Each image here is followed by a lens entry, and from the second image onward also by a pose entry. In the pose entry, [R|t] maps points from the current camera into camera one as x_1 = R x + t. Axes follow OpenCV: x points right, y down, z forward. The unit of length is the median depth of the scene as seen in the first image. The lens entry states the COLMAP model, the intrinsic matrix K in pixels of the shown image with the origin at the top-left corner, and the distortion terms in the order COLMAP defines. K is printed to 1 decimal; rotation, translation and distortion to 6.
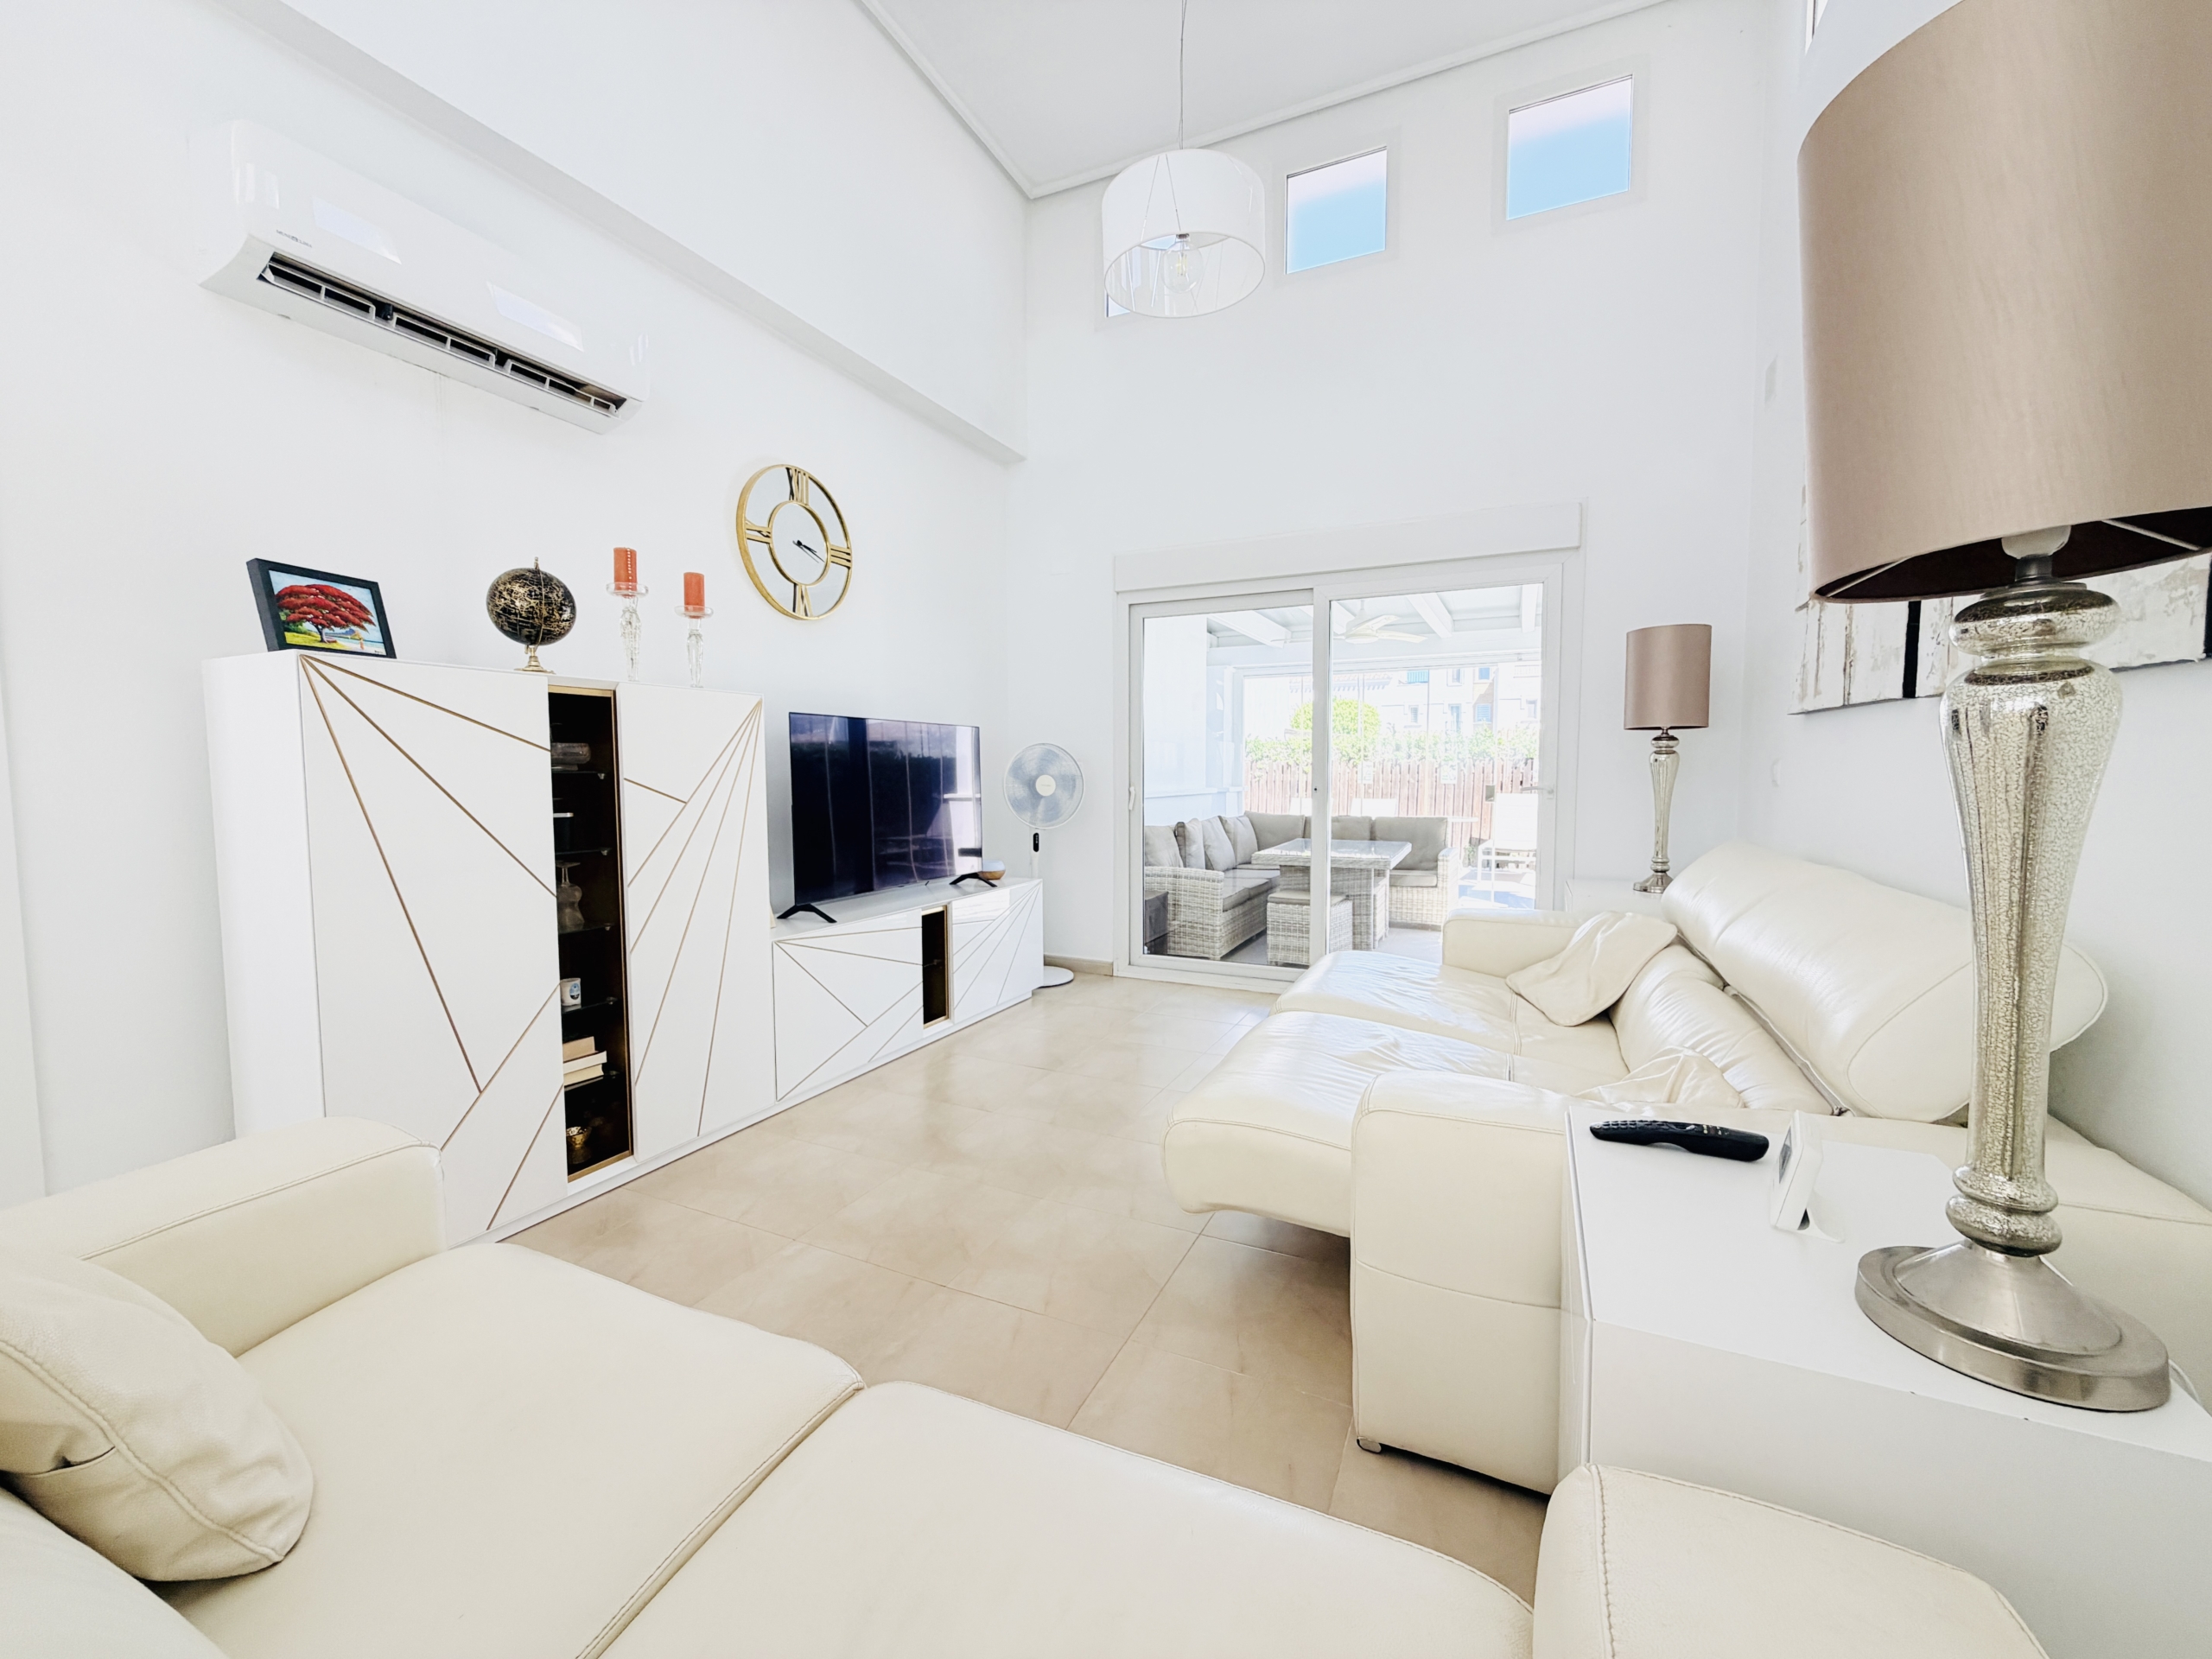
lens RADIAL K [[881.9, 0, 1103.5], [0, 881.9, 827.8], [0, 0, 1]] dist [0.000654, -0.000203]
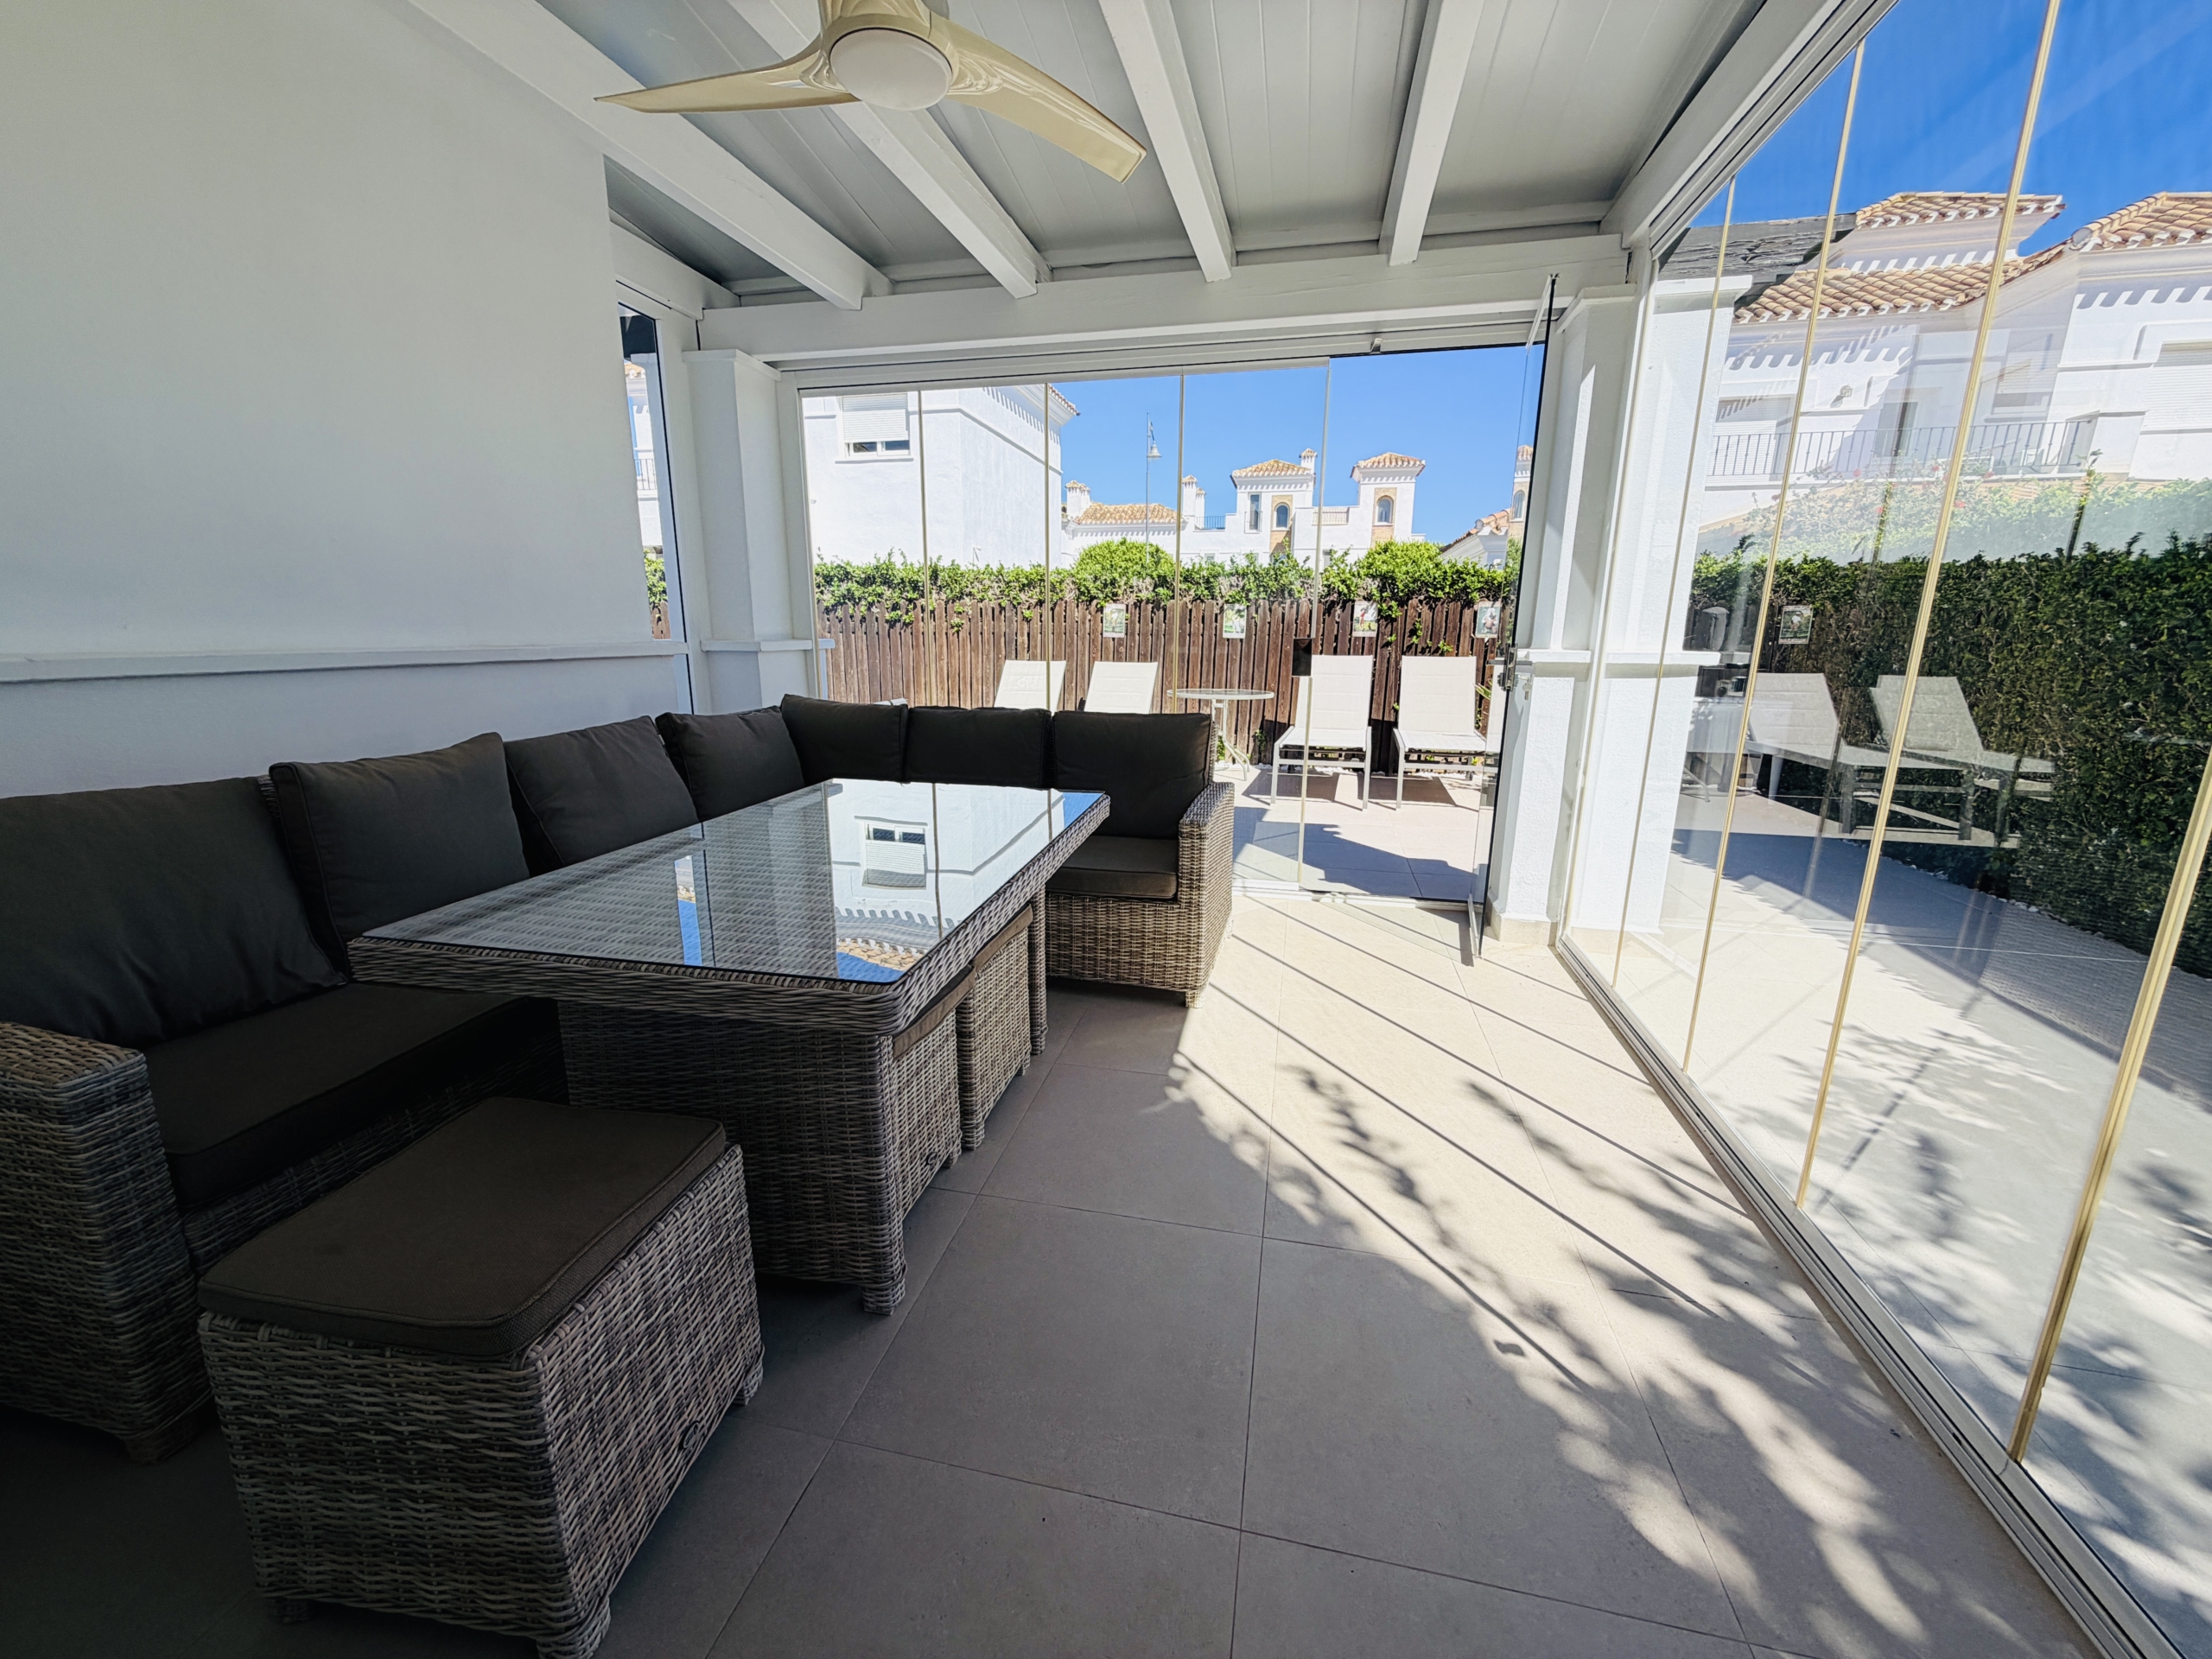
lens RADIAL K [[881.9, 0, 1103.5], [0, 881.9, 827.8], [0, 0, 1]] dist [0.000654, -0.000203]
pose [[0.976614, -0.038408, 0.211541, 0.526030], [0.004041, 0.987020, 0.160549, -0.056802], [-0.214962, -0.155940, 0.964092, 1.261888]]
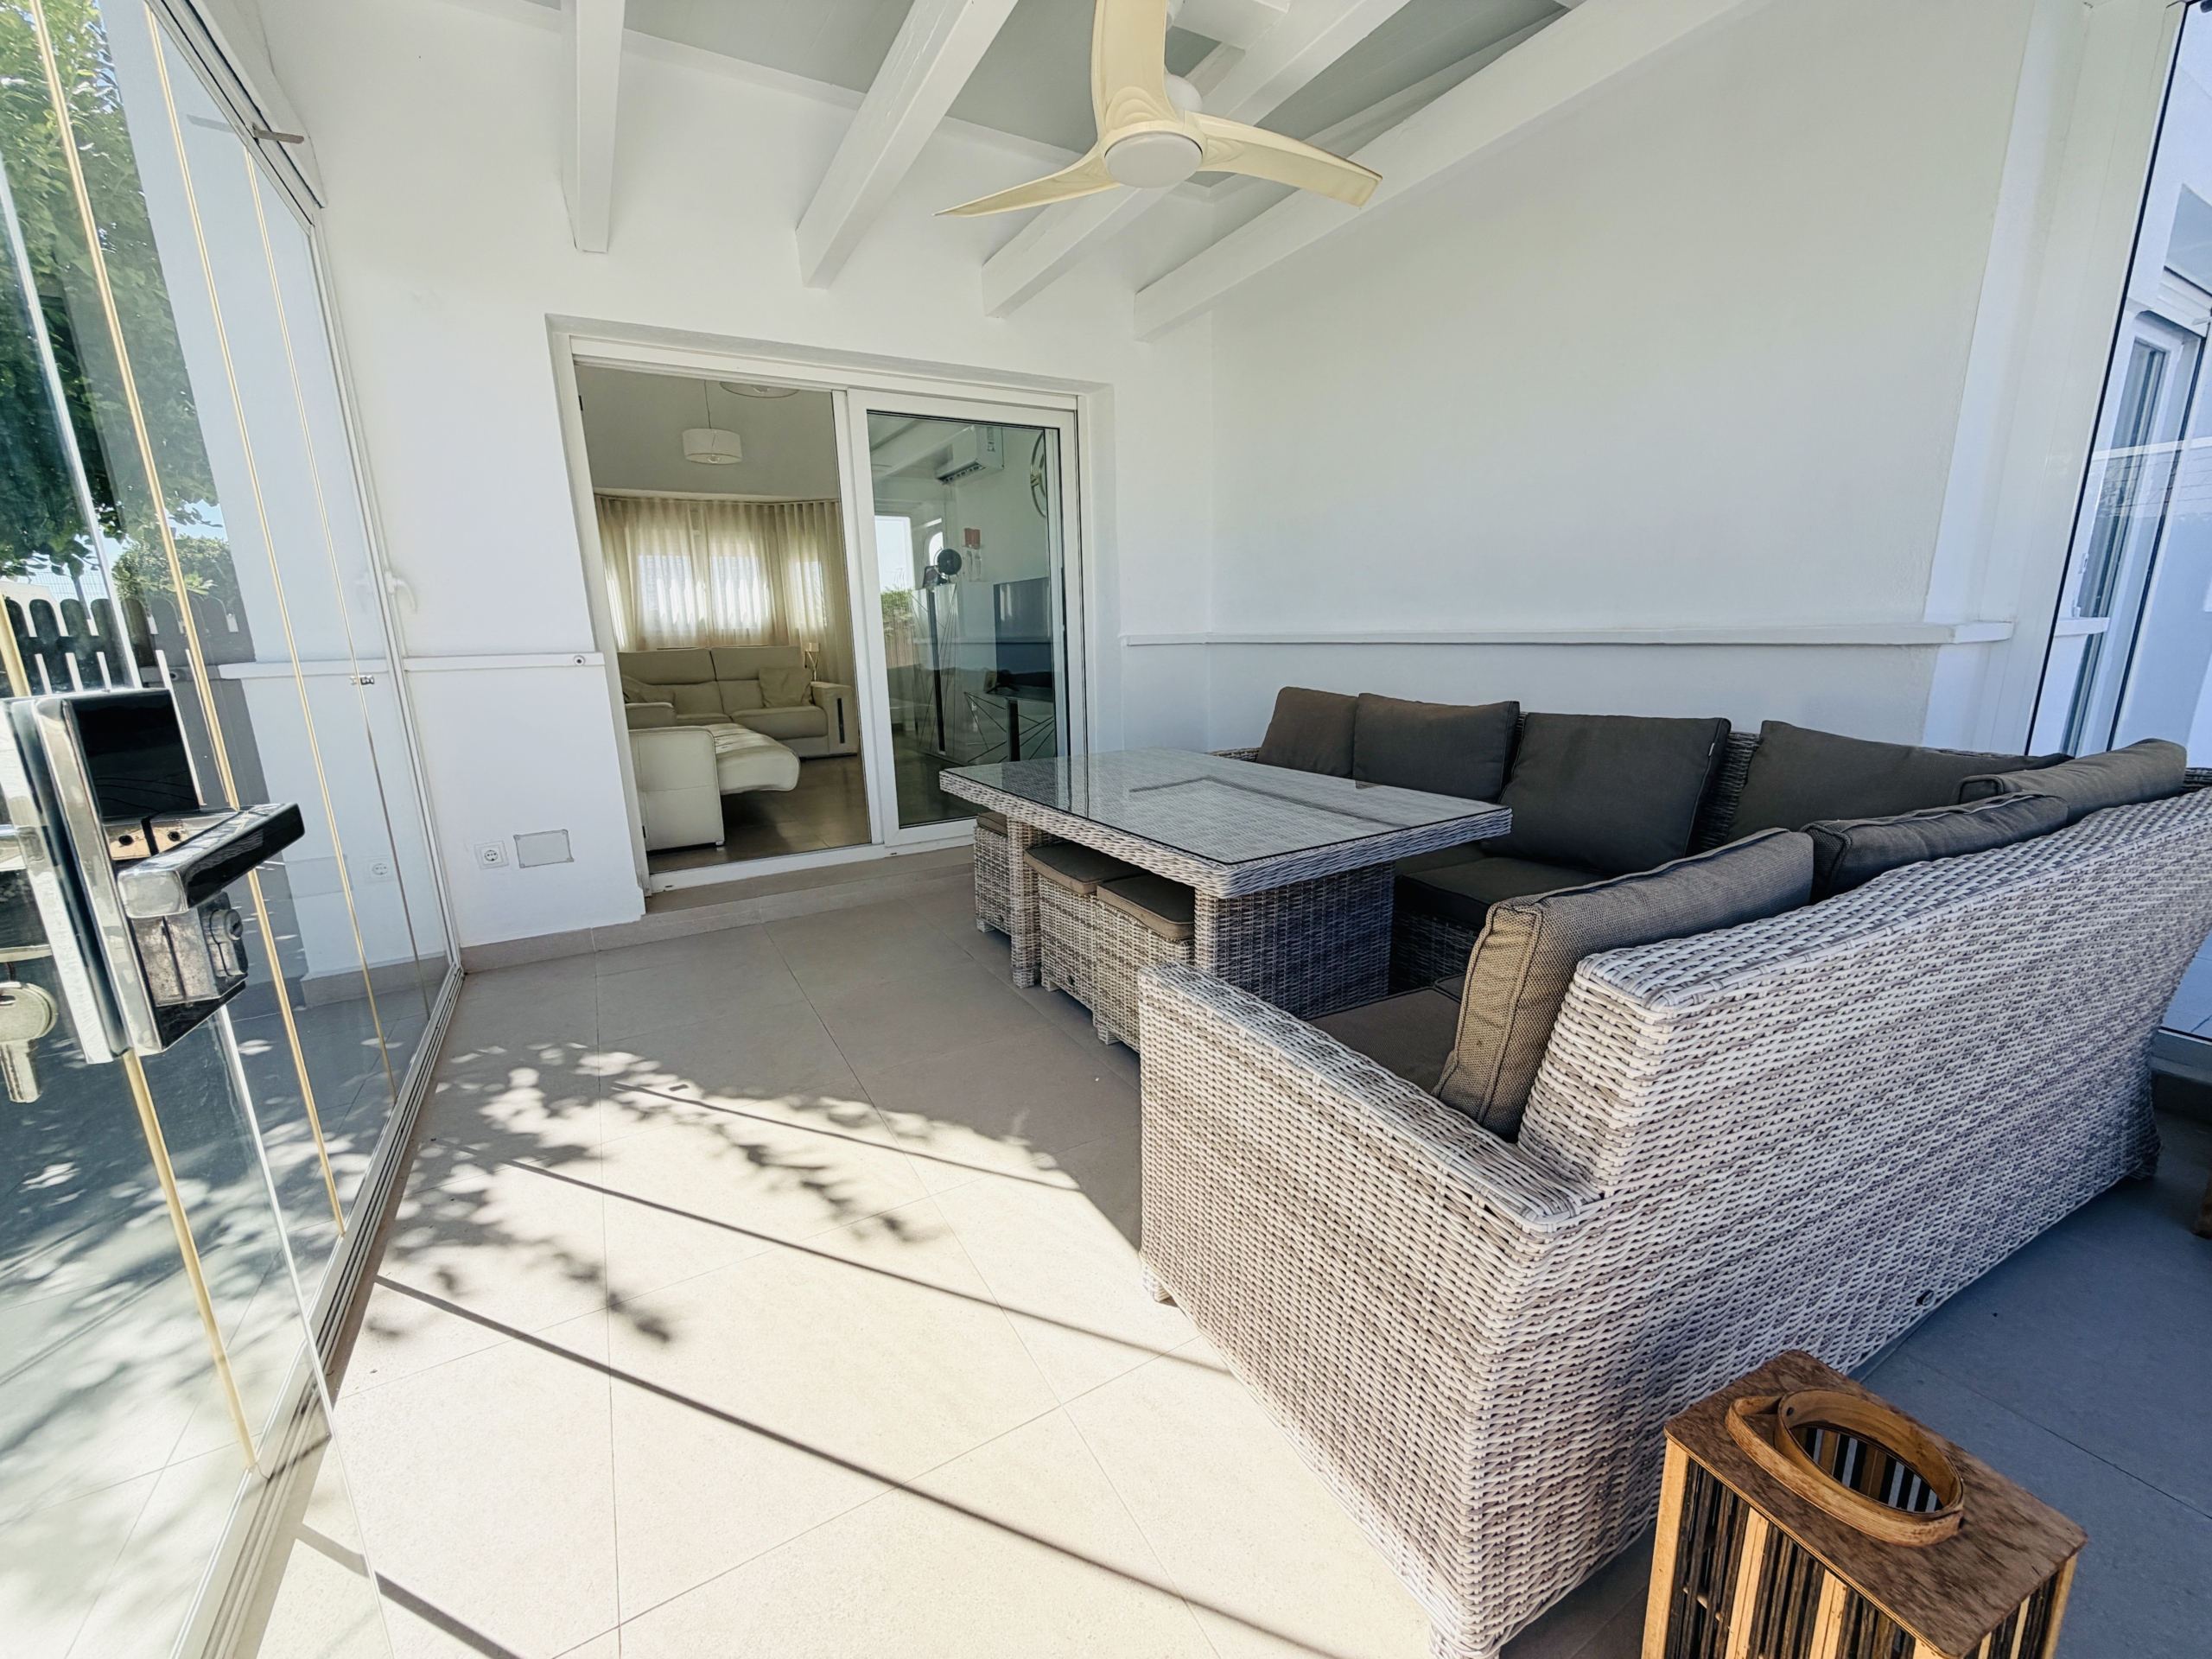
lens RADIAL K [[889.5, 0, 1099.3], [0, 889.5, 826.6], [0, 0, 1]] dist [-0.001539, -0.000554]
pose [[-0.574785, 0.194187, -0.794930, 1.149870], [-0.024948, 0.966826, 0.254216, -0.113348], [0.817924, 0.165951, -0.550872, 2.249515]]
